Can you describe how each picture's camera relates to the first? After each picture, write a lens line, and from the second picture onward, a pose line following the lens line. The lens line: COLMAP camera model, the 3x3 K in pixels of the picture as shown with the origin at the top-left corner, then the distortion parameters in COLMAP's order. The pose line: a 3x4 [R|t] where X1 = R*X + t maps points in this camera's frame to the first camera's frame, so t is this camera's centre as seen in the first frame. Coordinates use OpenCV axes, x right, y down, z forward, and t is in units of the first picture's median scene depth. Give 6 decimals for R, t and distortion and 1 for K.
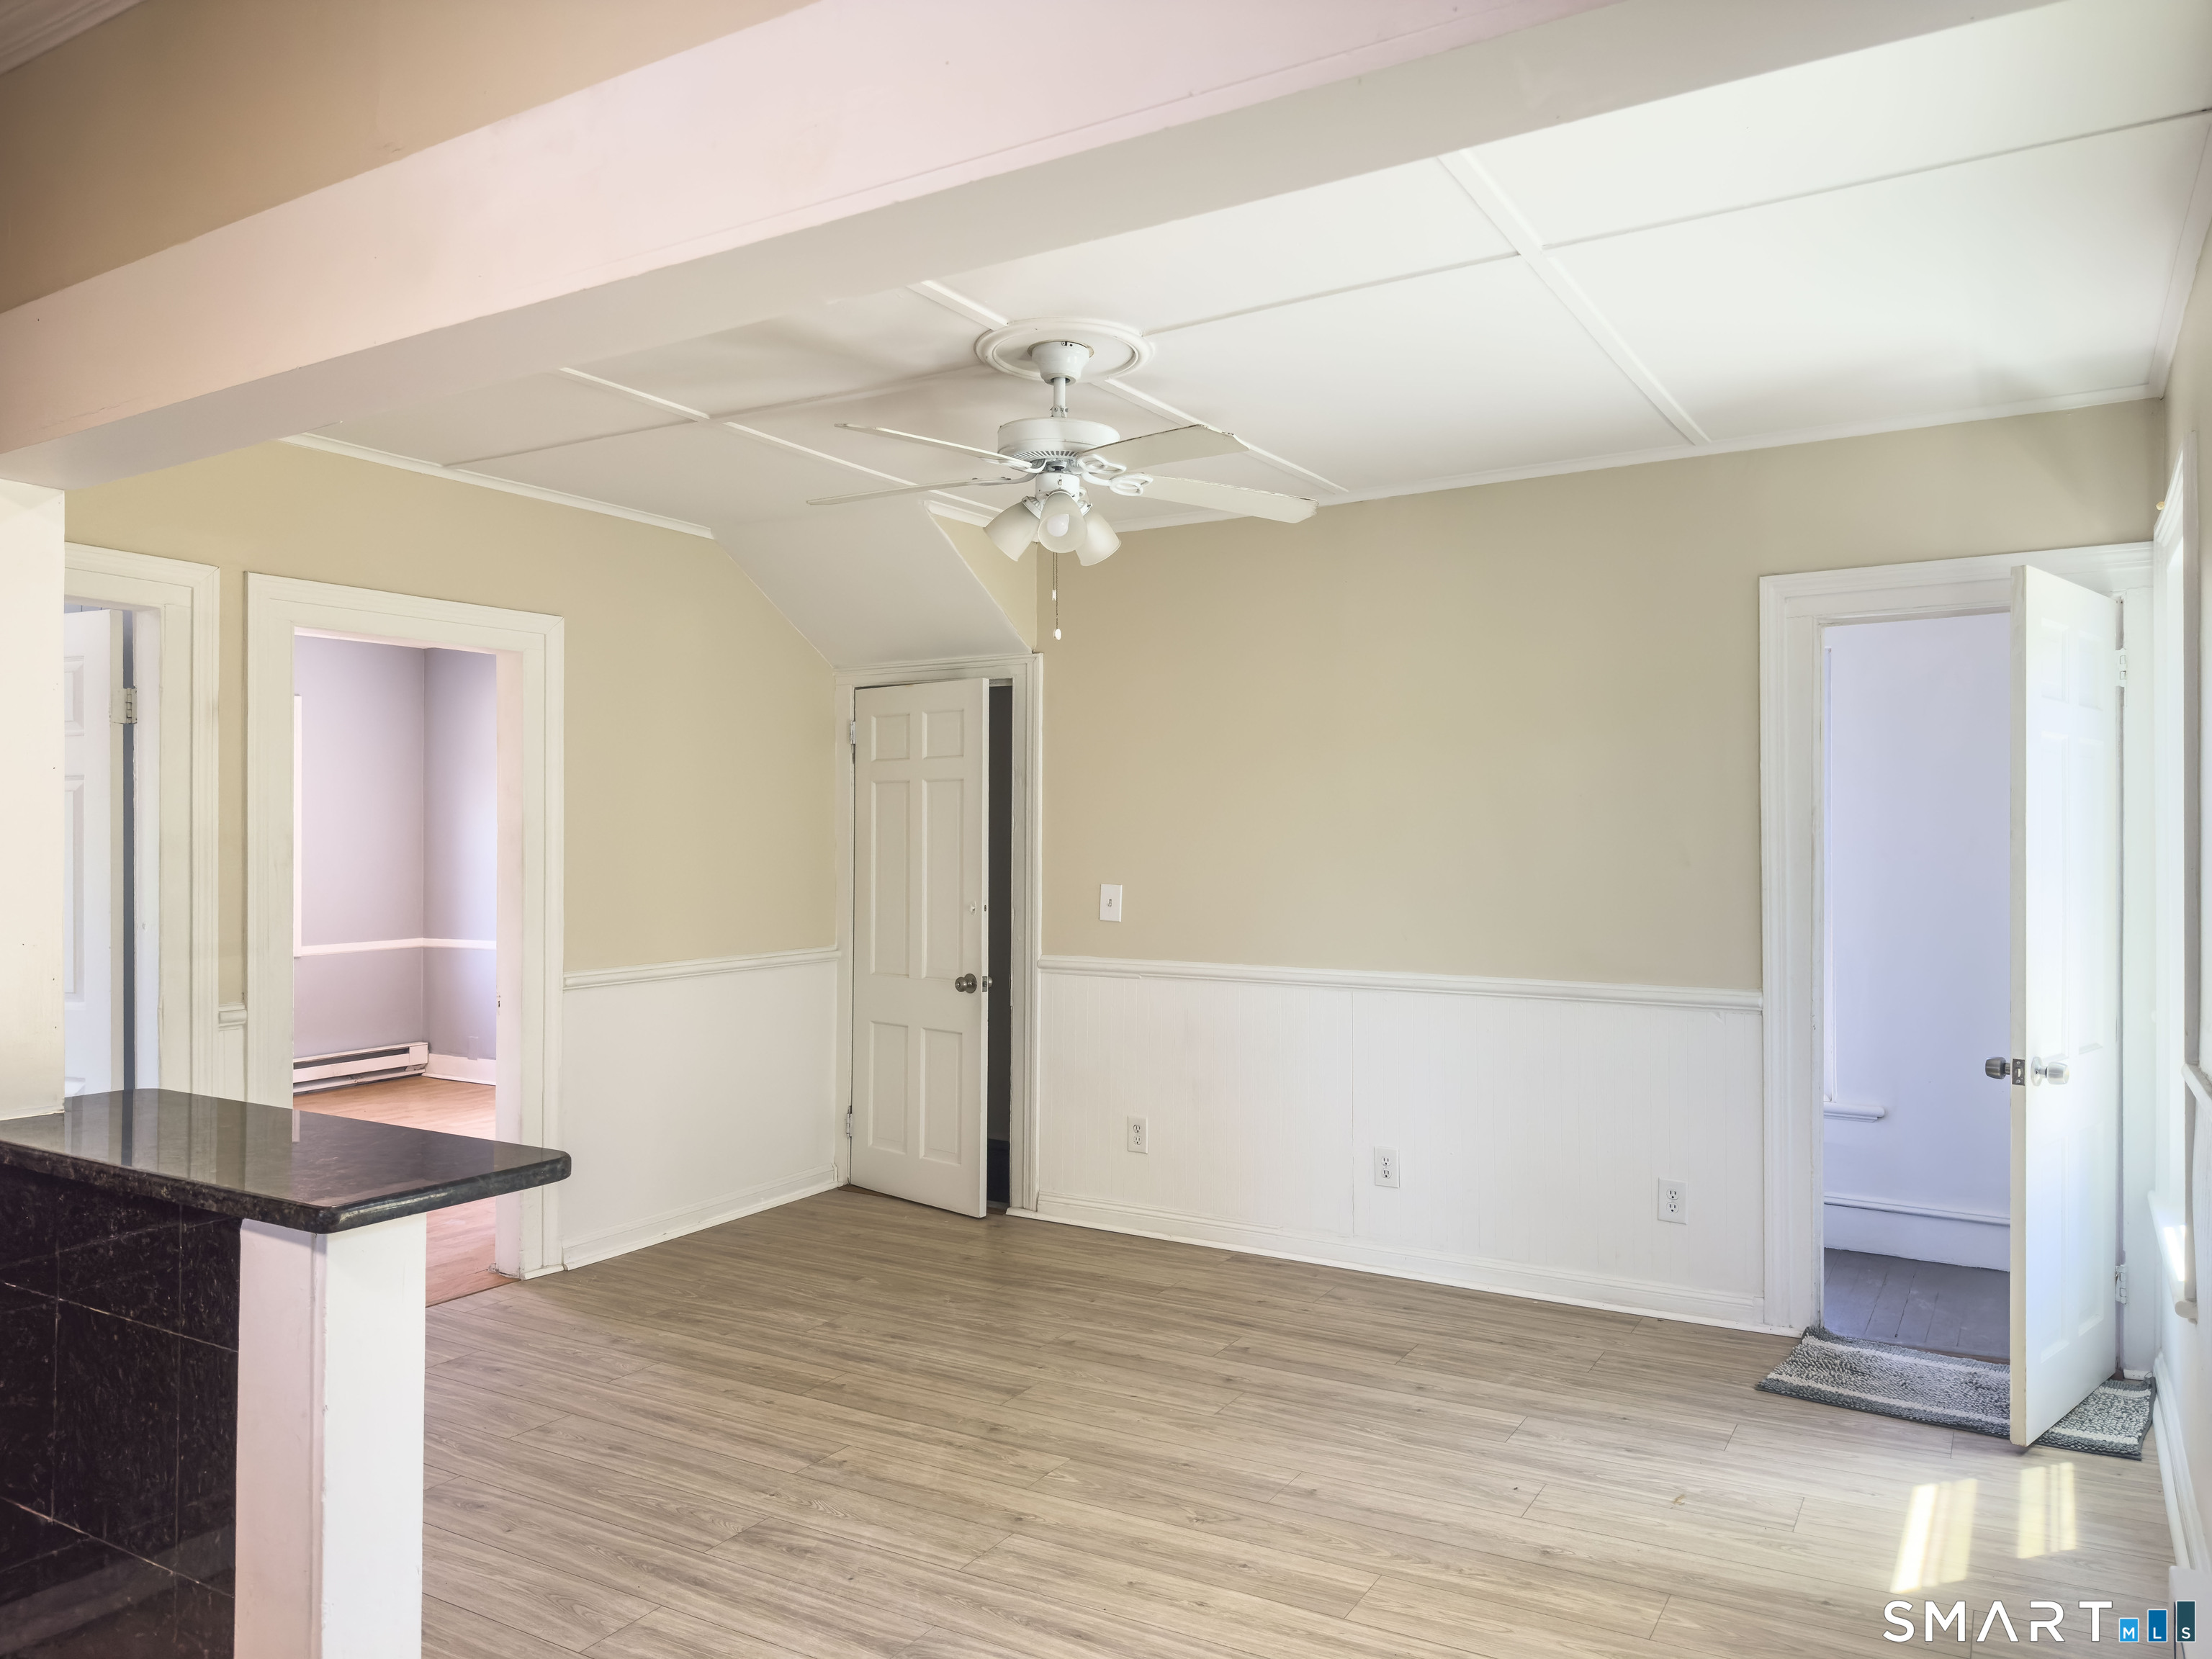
lens RADIAL K [[1537.2, 0, 1104.2], [0, 1537.2, 831.9], [0, 0, 1]] dist [0.005269, -0.001640]
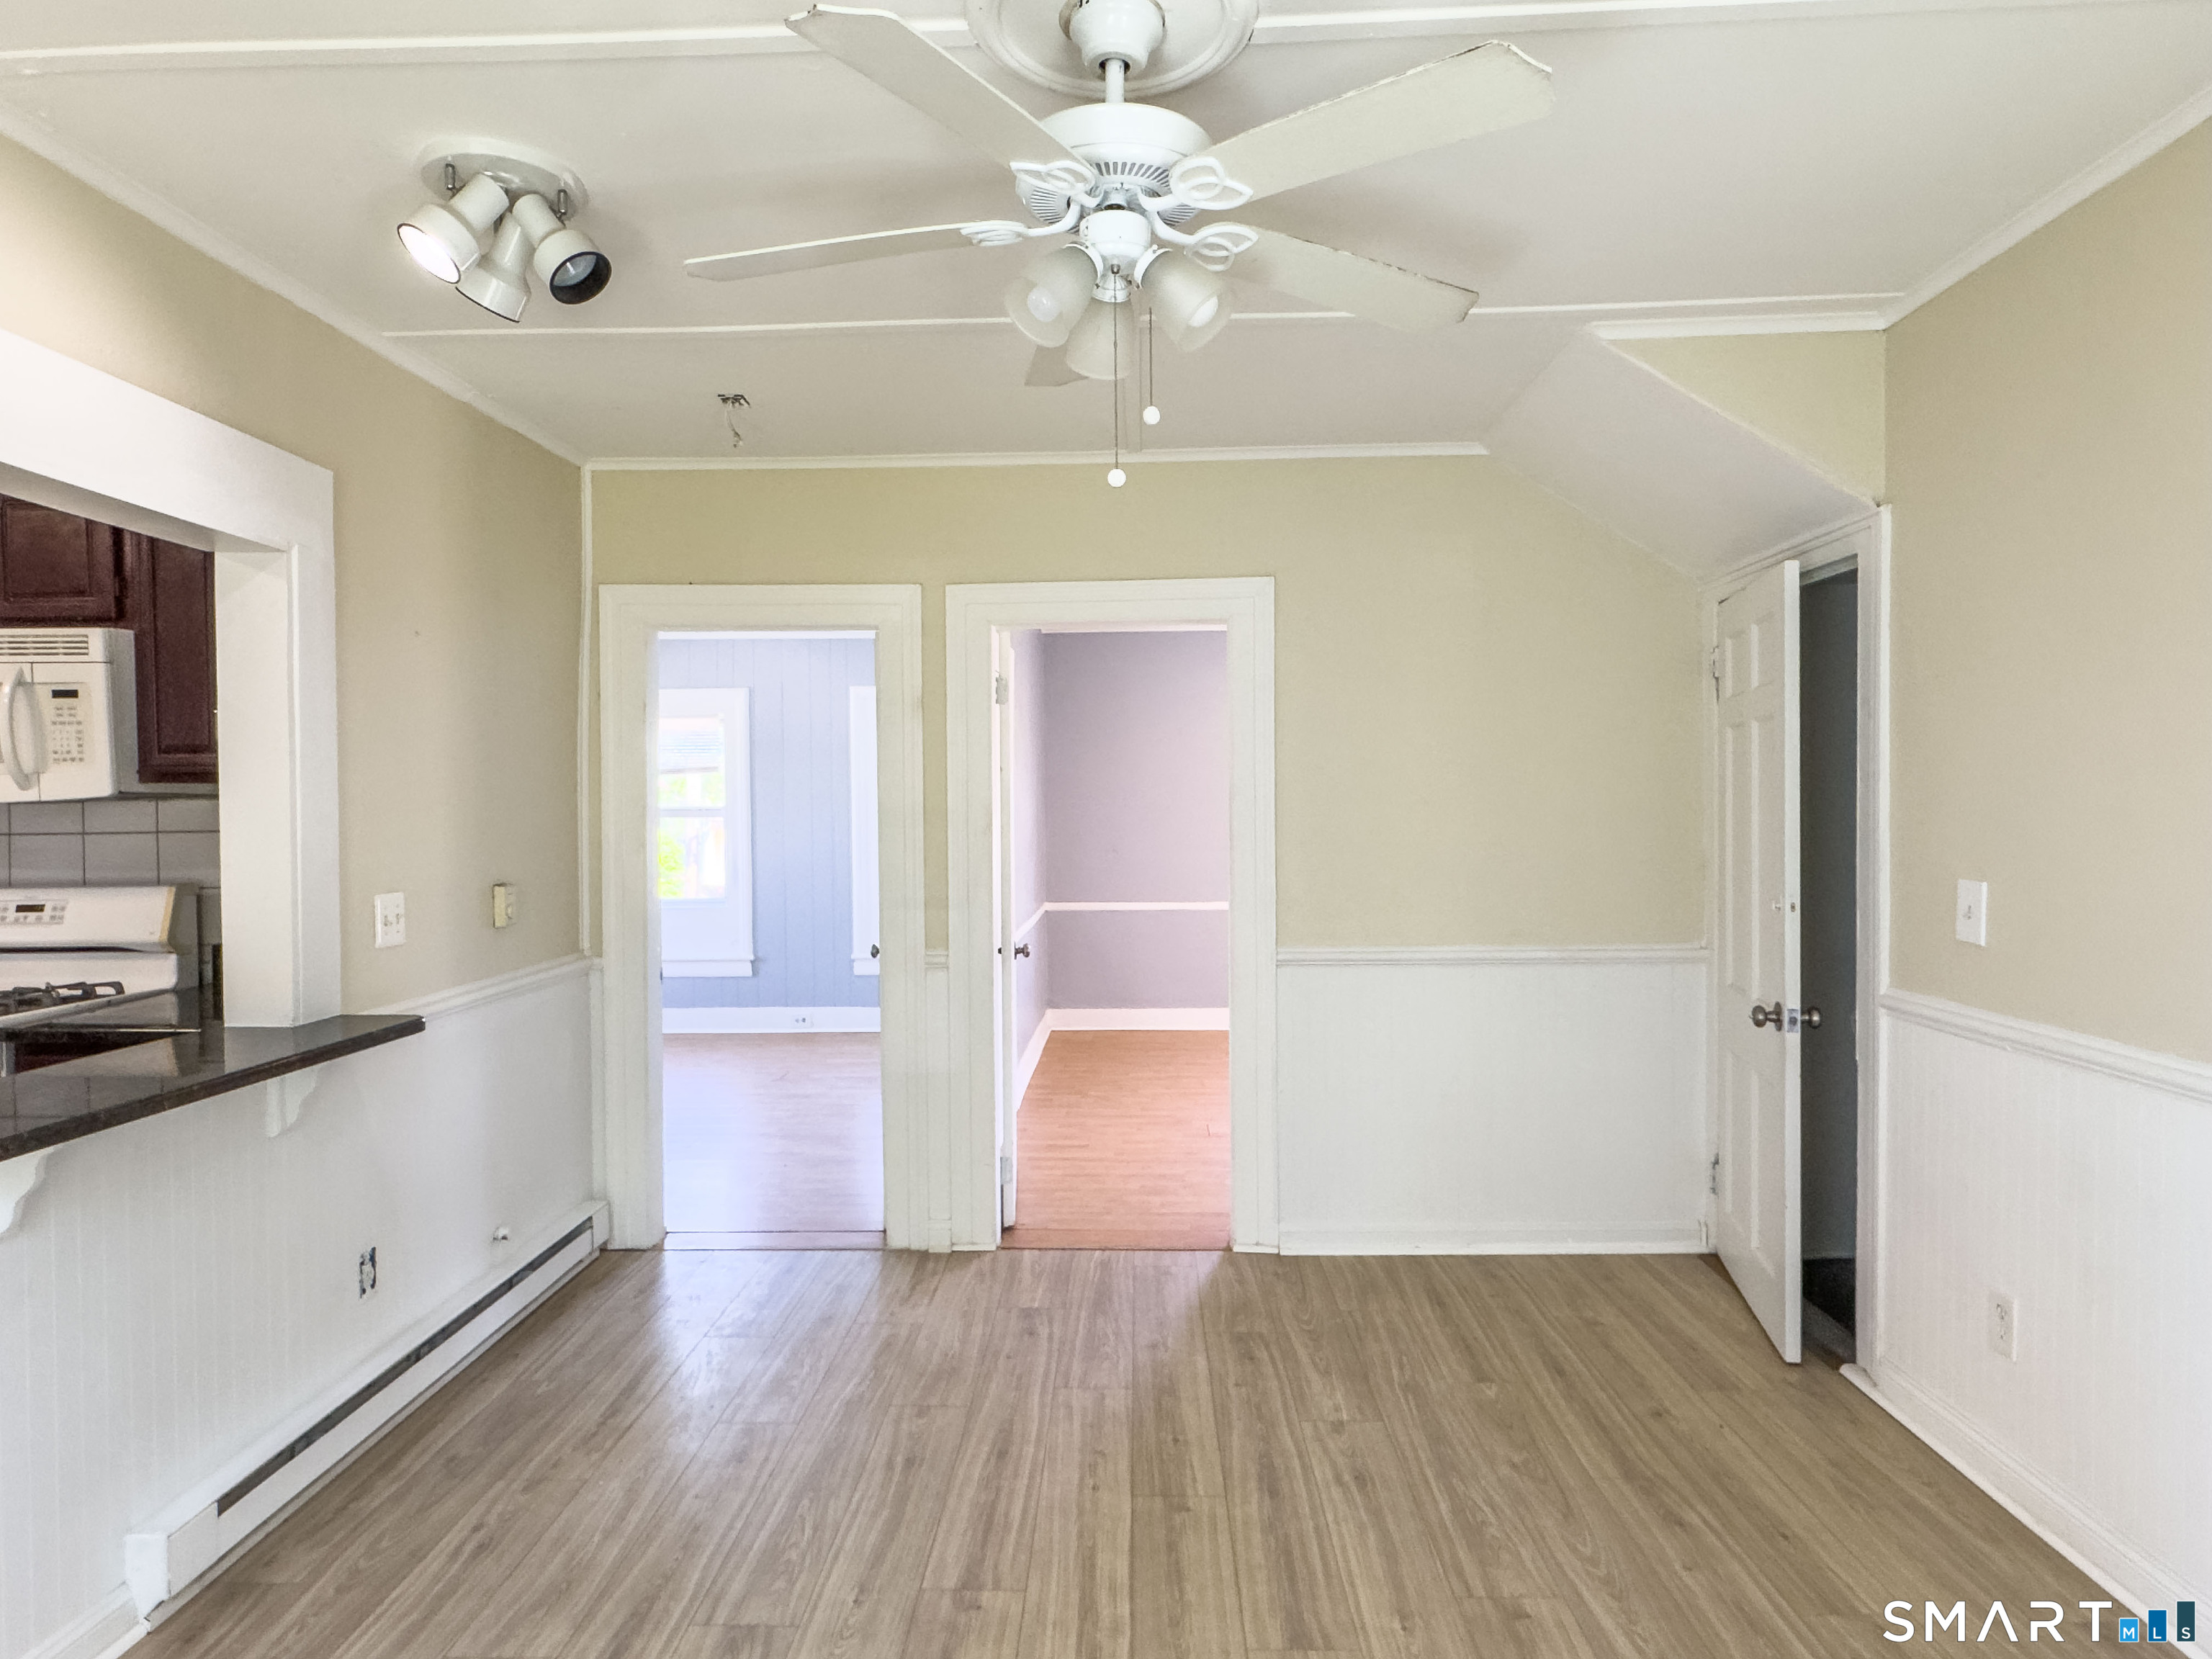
lens RADIAL K [[1278.6, 0, 1096.8], [0, 1278.6, 842.1], [0, 0, 1]] dist [0.008892, 0.000466]
pose [[0.480314, 0.017935, -0.876913, 0.322994], [0.015658, 0.999456, 0.029018, 0.000198], [0.876957, -0.027668, 0.479772, 0.566027]]
